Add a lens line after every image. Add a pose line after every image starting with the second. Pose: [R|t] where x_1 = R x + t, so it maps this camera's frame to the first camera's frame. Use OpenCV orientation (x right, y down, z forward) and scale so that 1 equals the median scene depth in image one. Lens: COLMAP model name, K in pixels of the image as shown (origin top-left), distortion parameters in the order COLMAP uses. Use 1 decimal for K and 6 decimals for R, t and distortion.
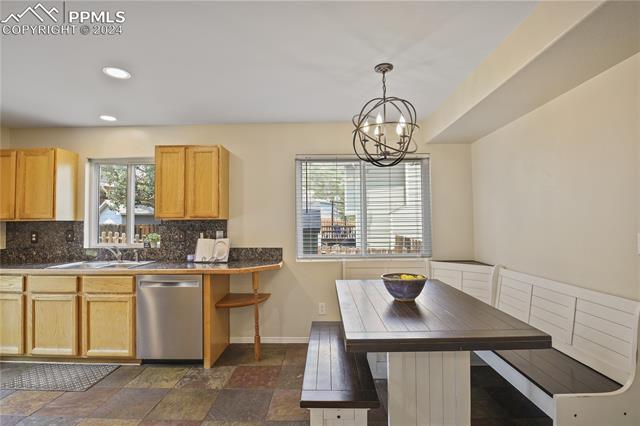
lens RADIAL K [[319.5, 0, 320.0], [0, 319.5, 213.0], [0, 0, 1]] dist [-0.022979, -0.000686]
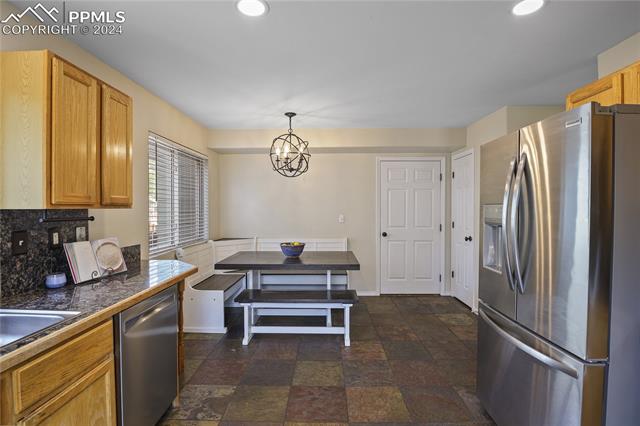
lens RADIAL K [[319.5, 0, 320.0], [0, 319.5, 213.0], [0, 0, 1]] dist [-0.022979, -0.000686]
pose [[-0.005434, -0.008492, 0.999949, -1.196187], [-0.030406, 0.999503, 0.008323, 0.013794], [-0.999523, -0.030359, -0.005690, 0.726572]]
